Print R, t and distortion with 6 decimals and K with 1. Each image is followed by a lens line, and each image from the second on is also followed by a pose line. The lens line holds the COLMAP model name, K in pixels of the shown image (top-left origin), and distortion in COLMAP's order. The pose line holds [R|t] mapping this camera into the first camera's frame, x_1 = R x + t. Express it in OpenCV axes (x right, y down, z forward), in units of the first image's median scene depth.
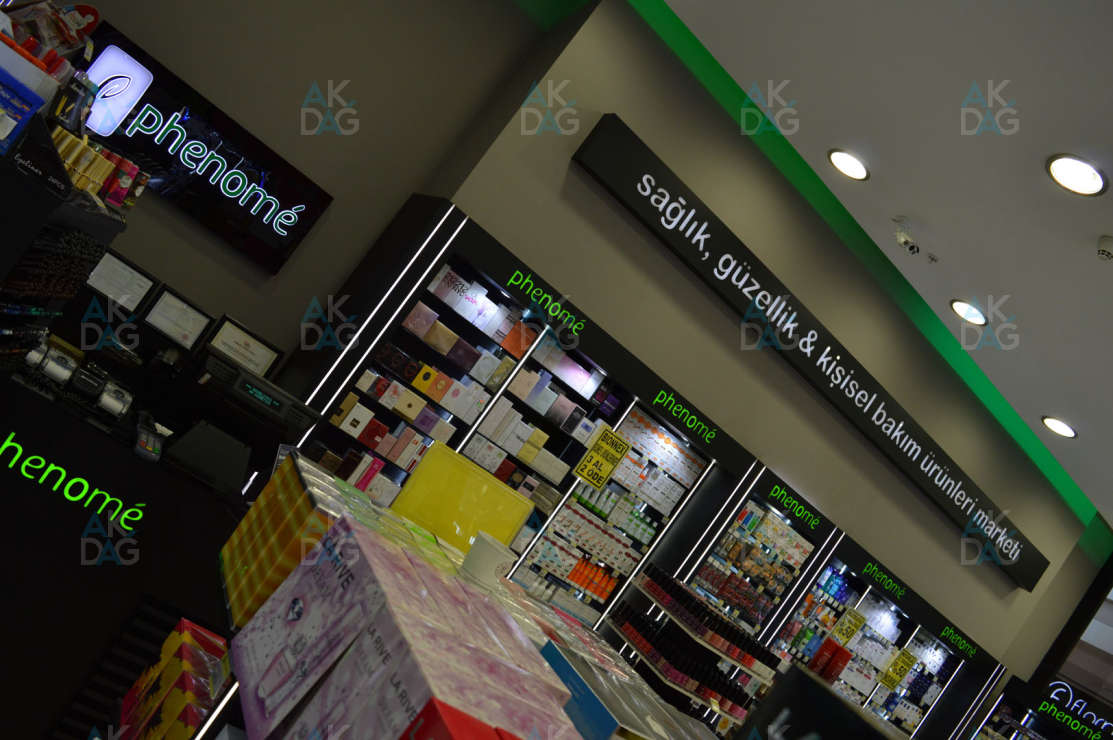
lens RADIAL K [[886.6, 0, 556.2], [0, 886.6, 364.8], [0, 0, 1]] dist [-0.082074, 0.009383]
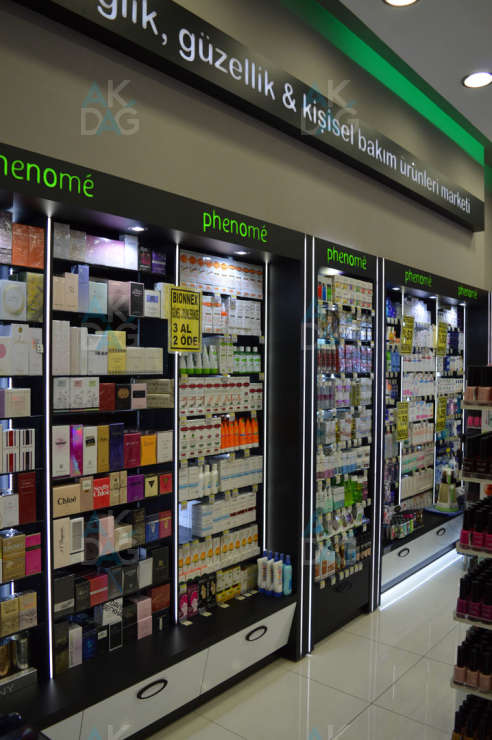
lens RADIAL K [[589.5, 0, 244.3], [0, 589.5, 373.8], [0, 0, 1]] dist [-0.082074, 0.009383]
pose [[0.768634, -0.583943, 0.261175, -0.086563], [0.517354, 0.807595, 0.283082, 0.013824], [-0.376227, -0.082467, 0.922850, 0.428513]]
